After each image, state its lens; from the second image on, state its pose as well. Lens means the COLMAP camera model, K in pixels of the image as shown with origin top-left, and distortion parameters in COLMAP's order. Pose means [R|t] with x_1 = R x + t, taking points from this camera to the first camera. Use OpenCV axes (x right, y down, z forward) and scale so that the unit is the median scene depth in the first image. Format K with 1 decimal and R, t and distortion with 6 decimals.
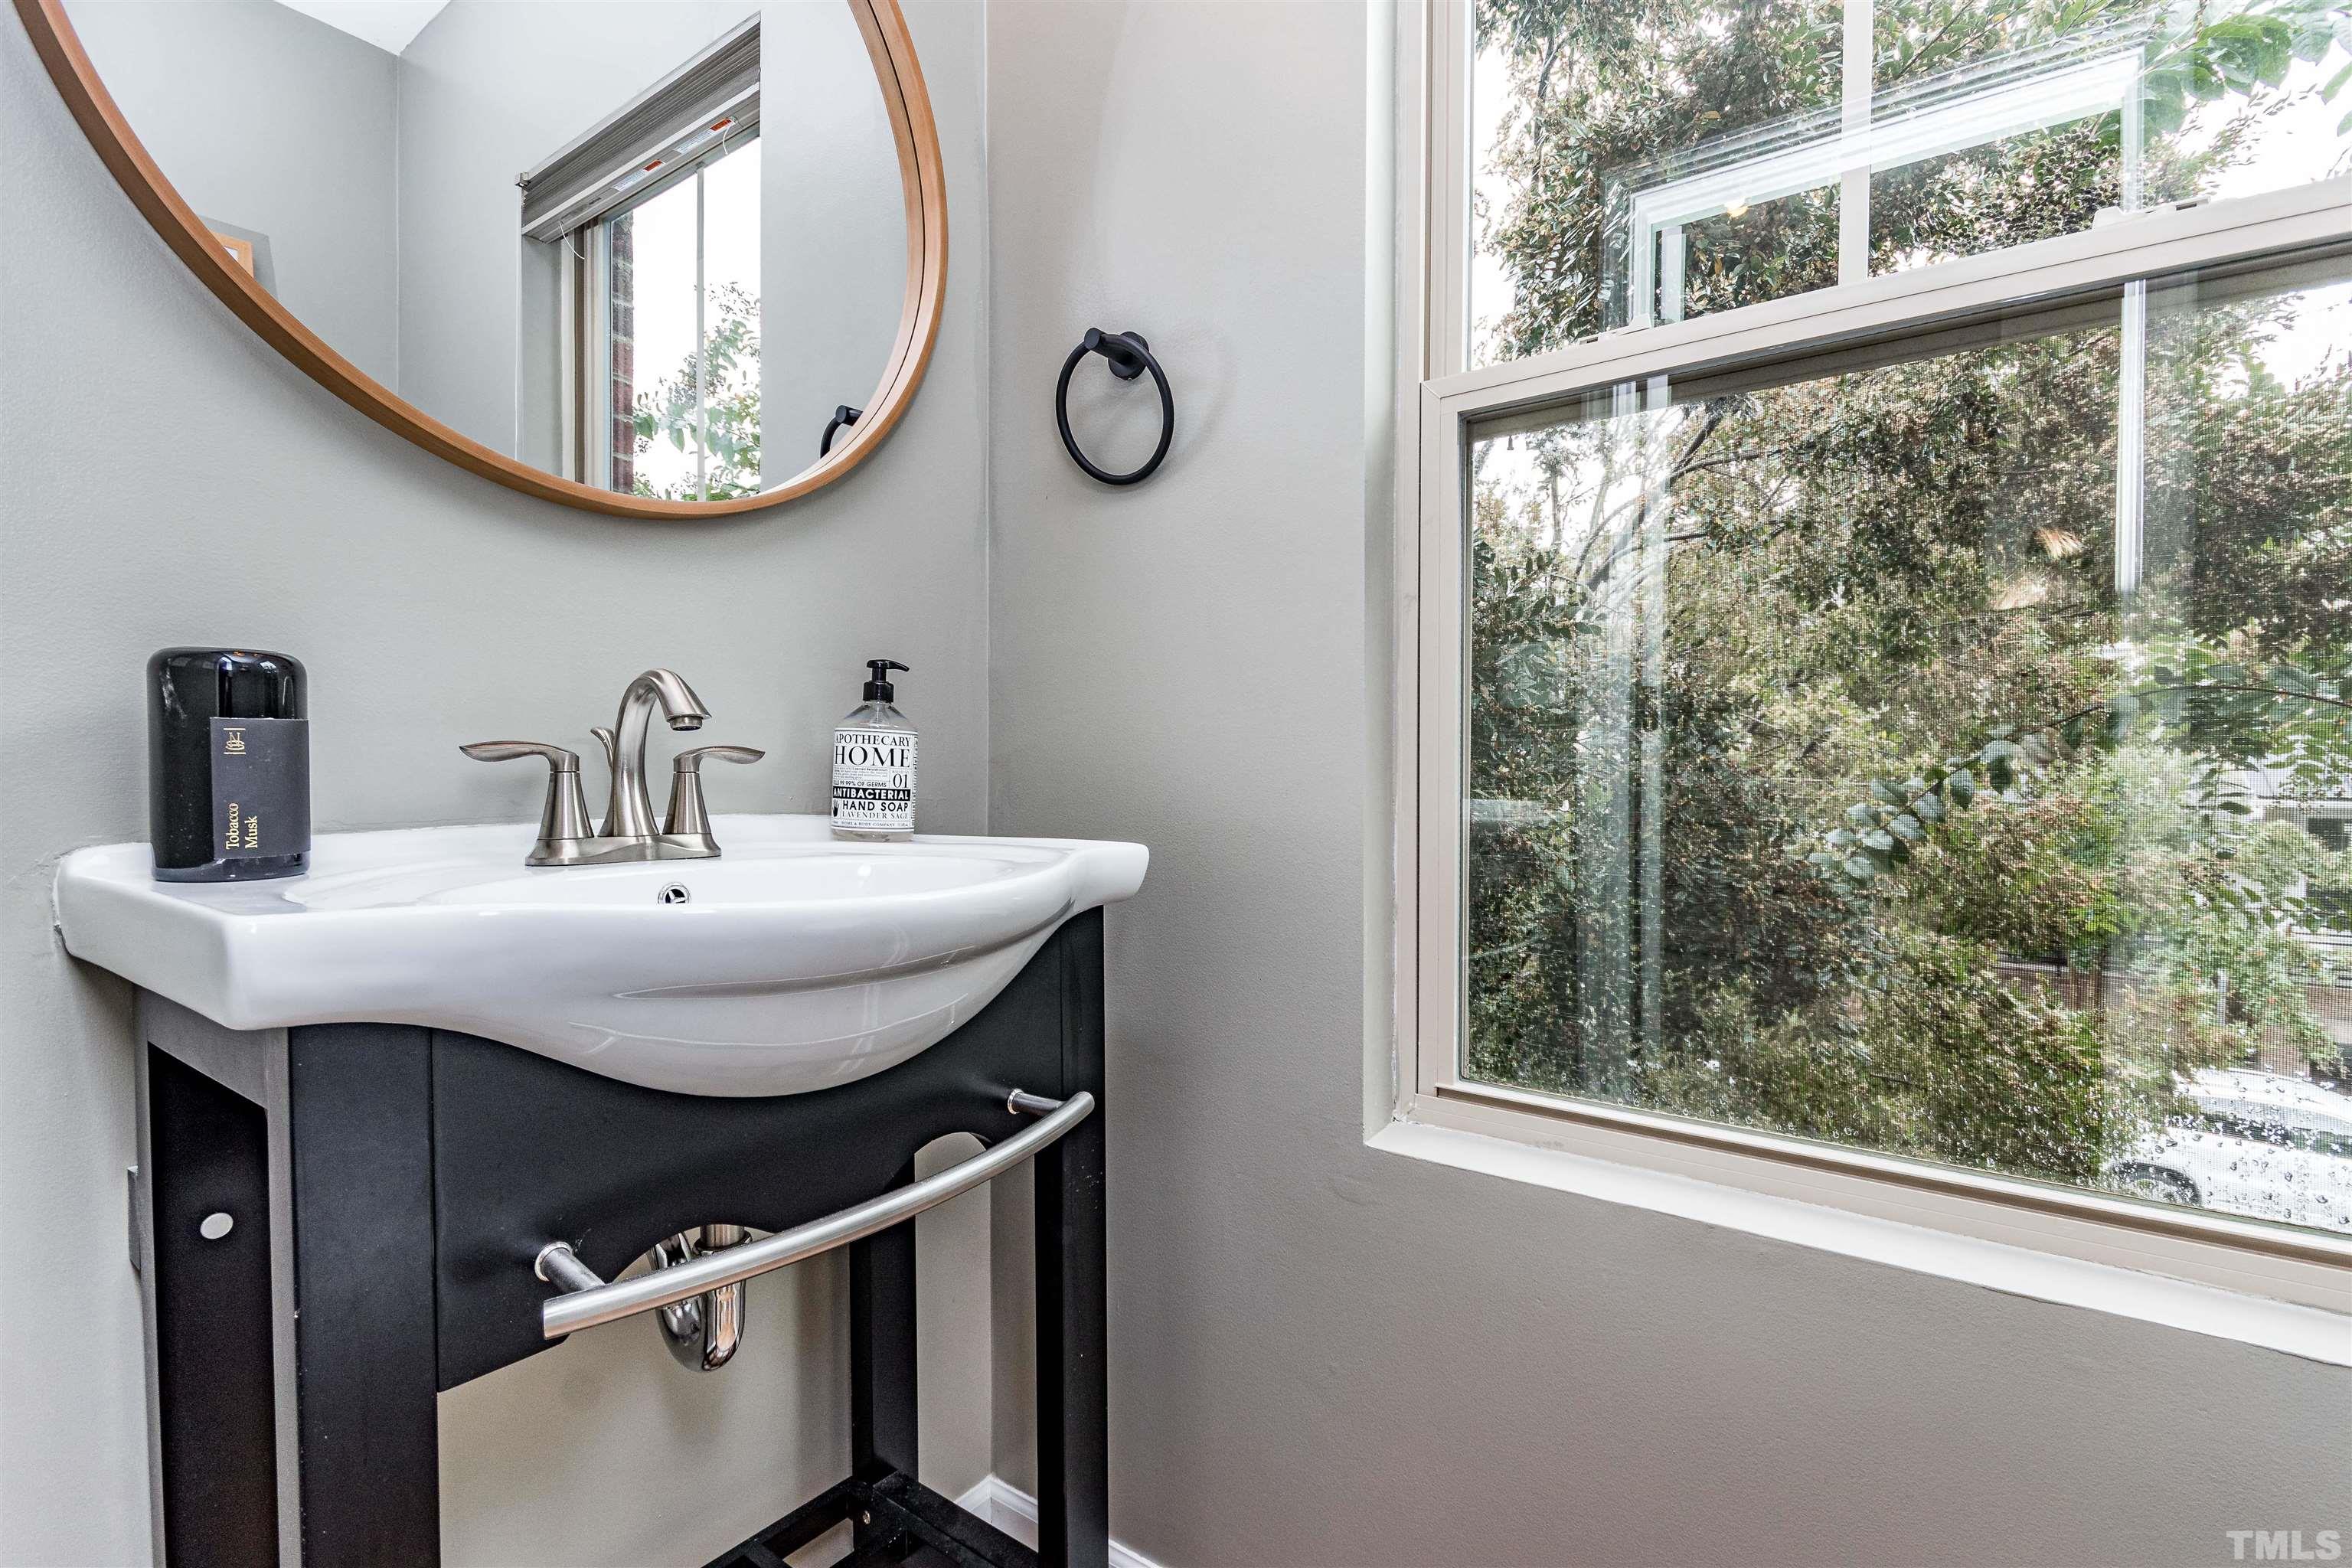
lens RADIAL K [[1078.0, 0, 1172.6], [0, 1078.0, 783.9], [0, 0, 1]] dist [0.005481, -0.002778]
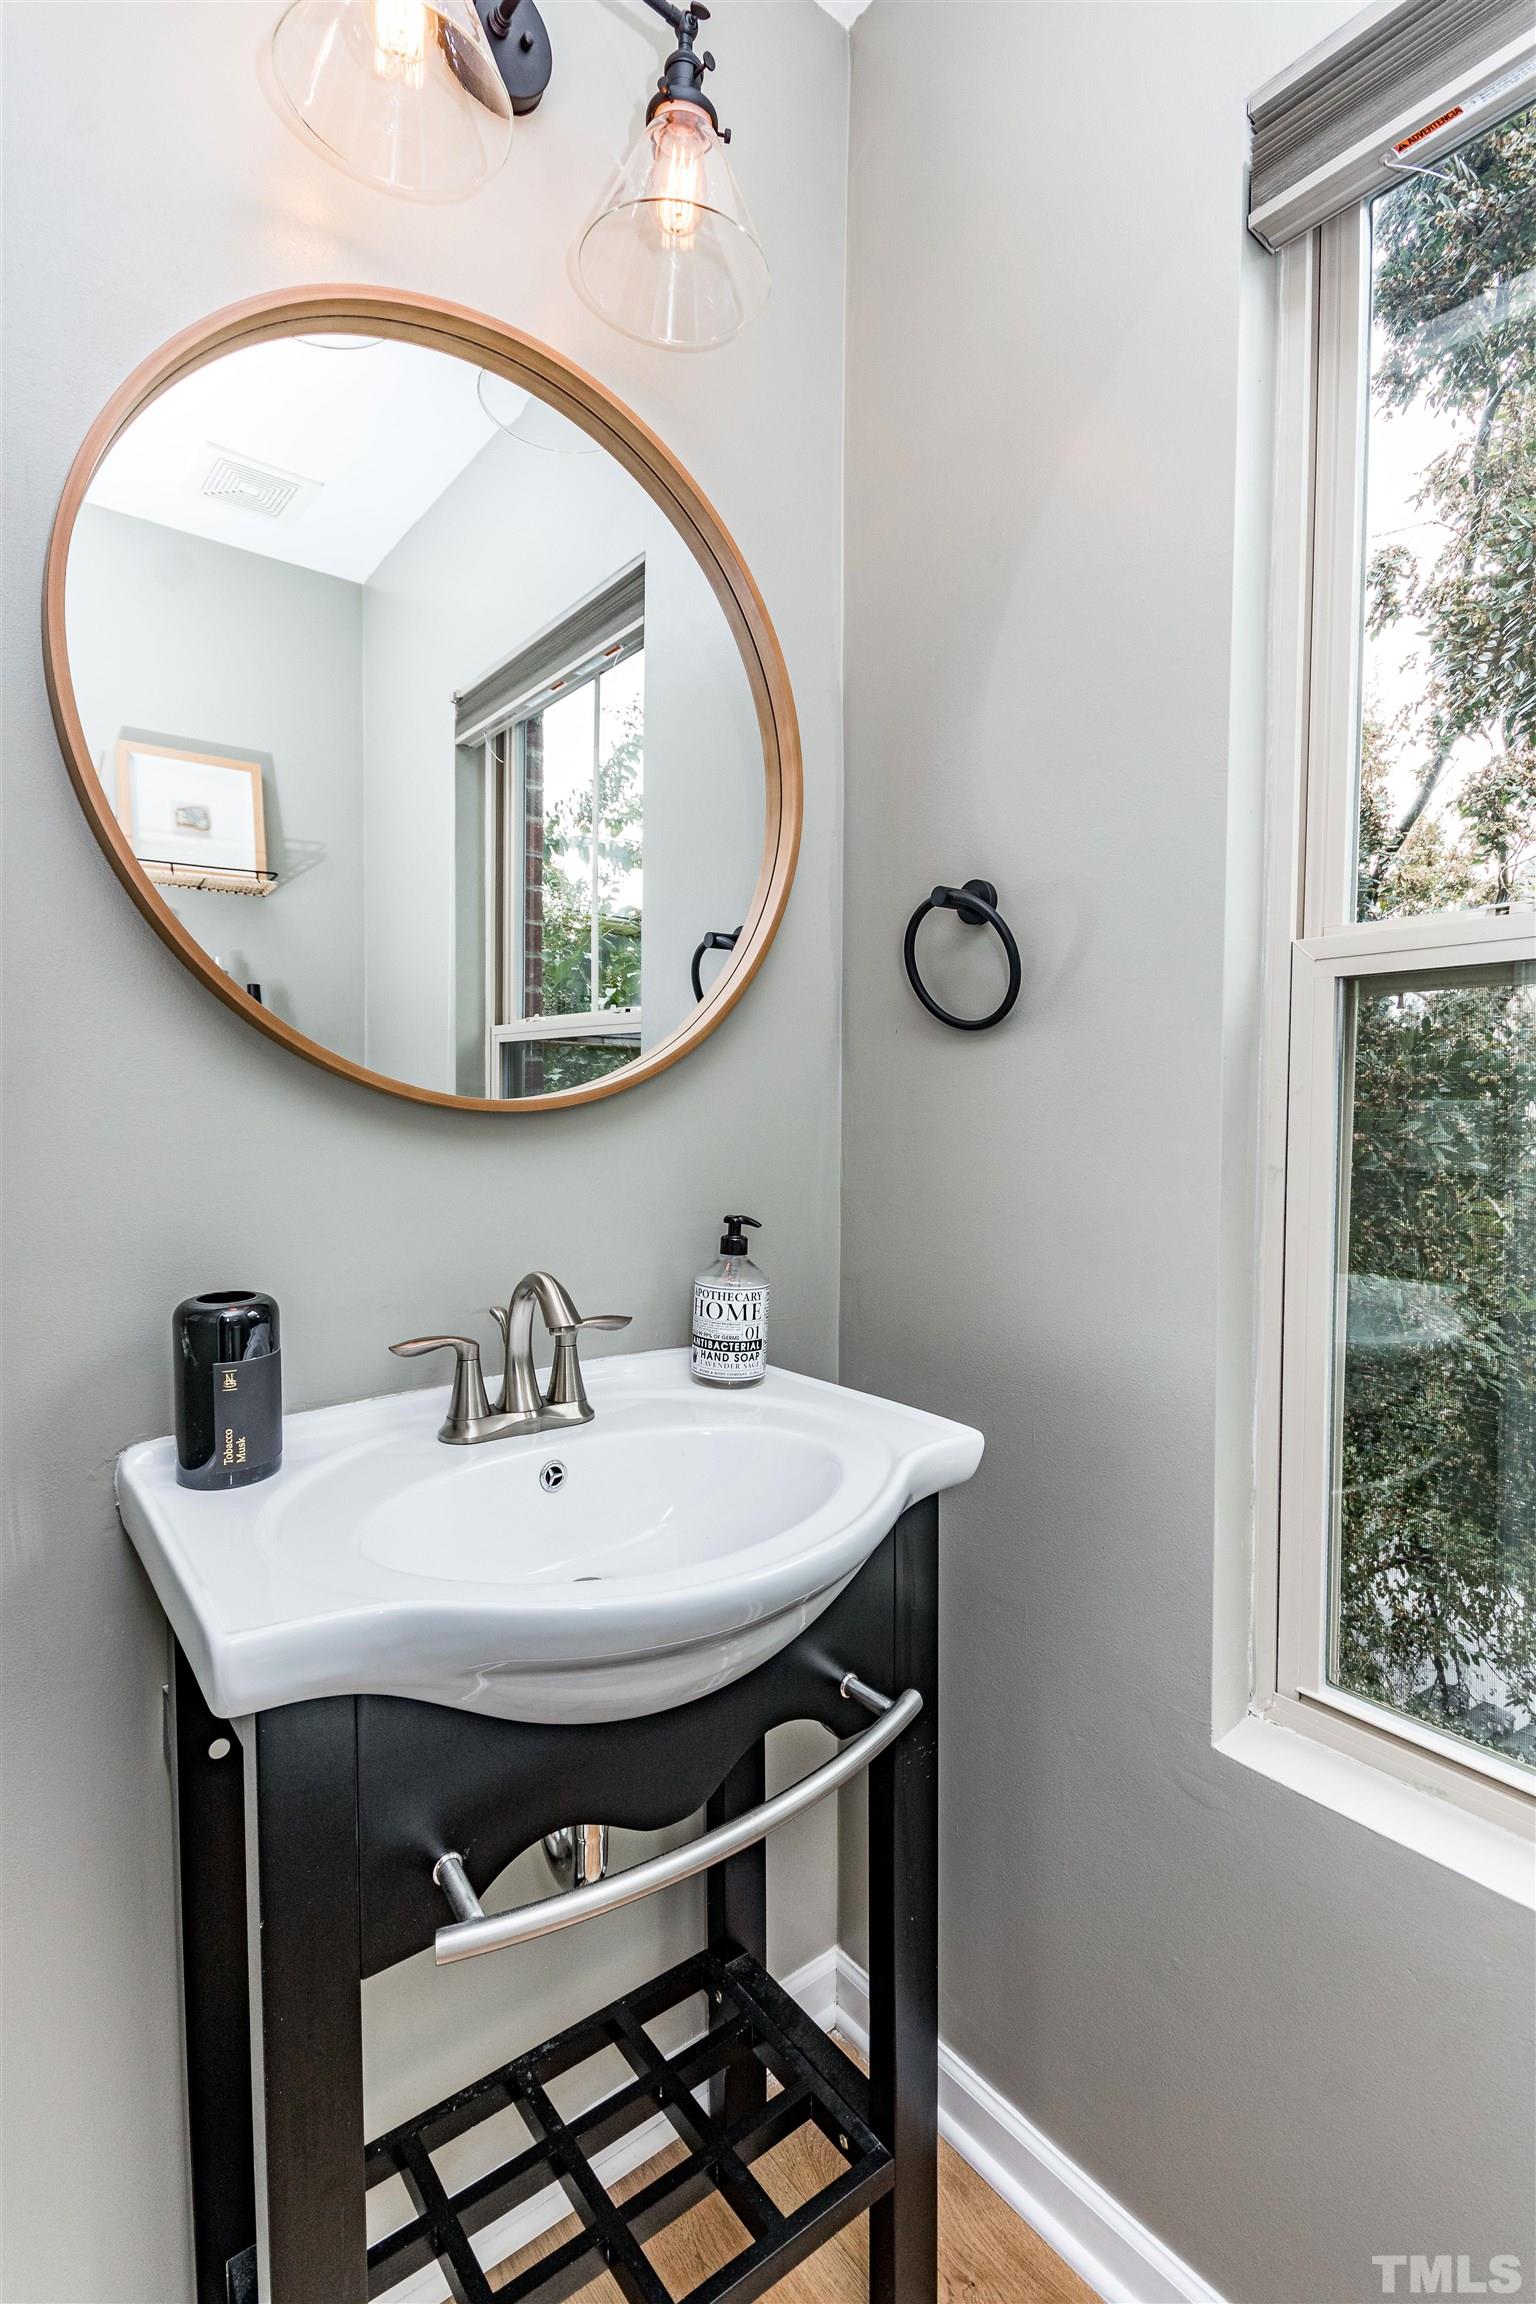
lens RADIAL K [[1056.0, 0, 751.7], [0, 1056.0, 1147.4], [0, 0, 1]] dist [0.005481, -0.002778]
pose [[0.961628, 0.012567, -0.274067, 0.032903], [-0.007272, 0.999767, 0.020328, -0.205742], [0.274259, -0.017555, 0.961496, -0.009877]]
